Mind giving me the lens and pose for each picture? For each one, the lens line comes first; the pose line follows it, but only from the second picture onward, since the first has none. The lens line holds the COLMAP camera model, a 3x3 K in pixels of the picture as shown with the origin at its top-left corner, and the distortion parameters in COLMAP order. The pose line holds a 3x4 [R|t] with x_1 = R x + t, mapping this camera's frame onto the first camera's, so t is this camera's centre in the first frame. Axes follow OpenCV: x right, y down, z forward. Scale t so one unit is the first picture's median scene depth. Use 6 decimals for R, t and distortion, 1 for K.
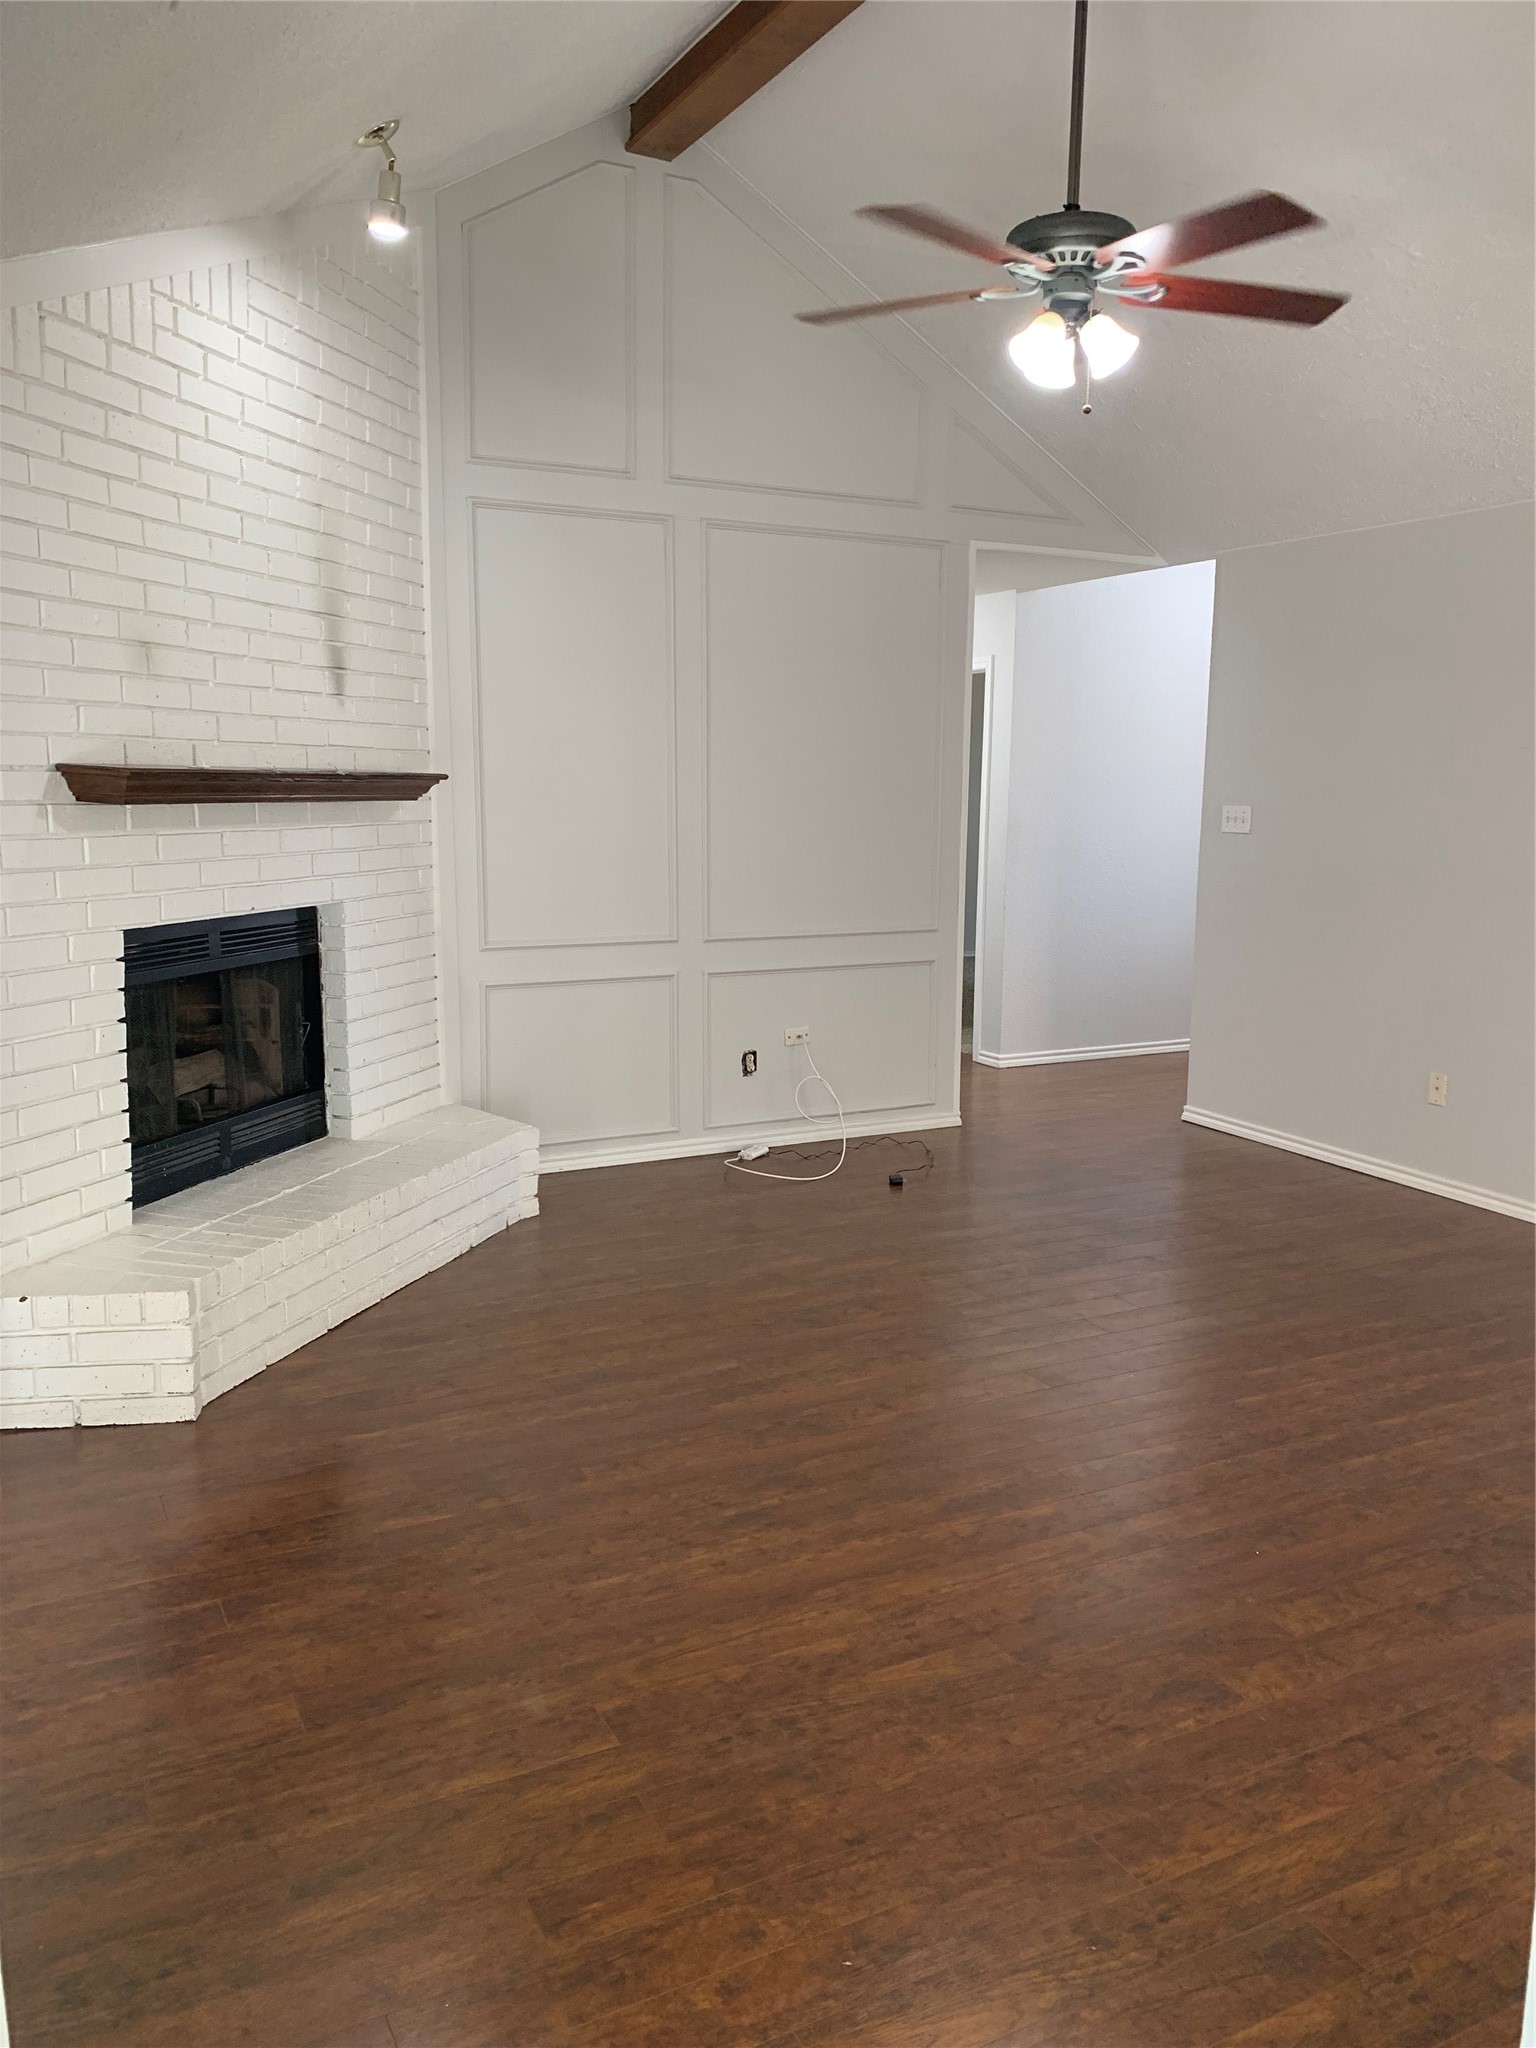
lens RADIAL K [[1546.4, 0, 767.0], [0, 1546.4, 1008.3], [0, 0, 1]] dist [0.001484, 0.001540]
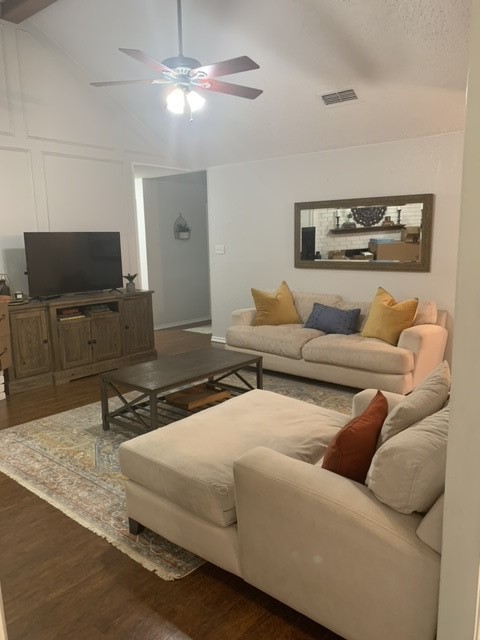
lens RADIAL K [[488.1, 0, 240.0], [0, 488.1, 320.0], [0, 0, 1]] dist [0.003333, -0.007128]
pose [[0.925336, -0.088709, 0.368625, -0.109385], [0.083241, 0.996055, 0.030745, 0.000914], [-0.369898, 0.002236, 0.929070, 0.027509]]
